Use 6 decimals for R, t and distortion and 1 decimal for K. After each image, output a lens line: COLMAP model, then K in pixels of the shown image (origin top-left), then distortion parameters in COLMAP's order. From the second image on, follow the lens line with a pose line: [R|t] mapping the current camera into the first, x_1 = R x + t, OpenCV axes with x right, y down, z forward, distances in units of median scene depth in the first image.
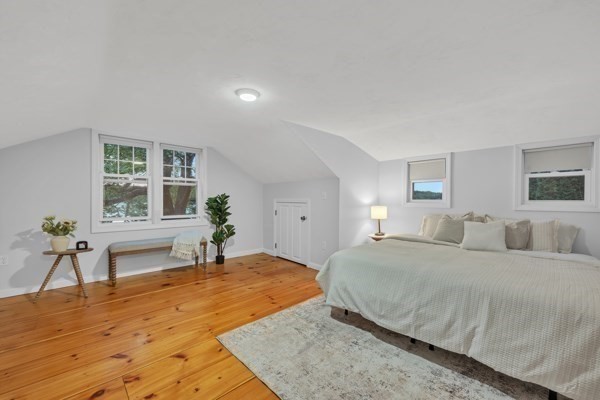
lens RADIAL K [[244.7, 0, 298.1], [0, 244.7, 197.6], [0, 0, 1]] dist [-0.000557, -0.000092]
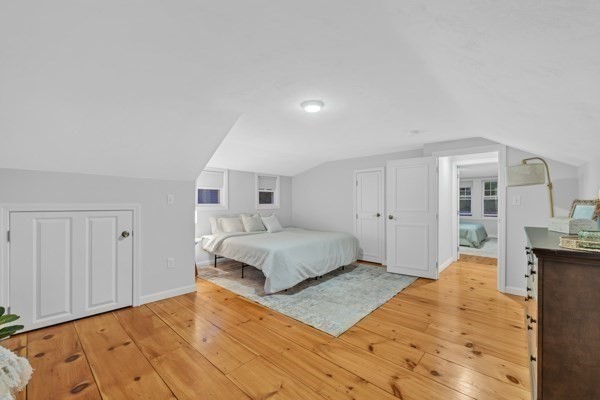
lens RADIAL K [[244.7, 0, 302.0], [0, 244.7, 203.0], [0, 0, 1]] dist [-0.000557, -0.000092]
pose [[-0.085114, -0.008866, 0.996332, -1.251255], [-0.010394, 0.999914, 0.008010, -0.016489], [-0.996317, -0.009674, -0.085199, 1.133006]]
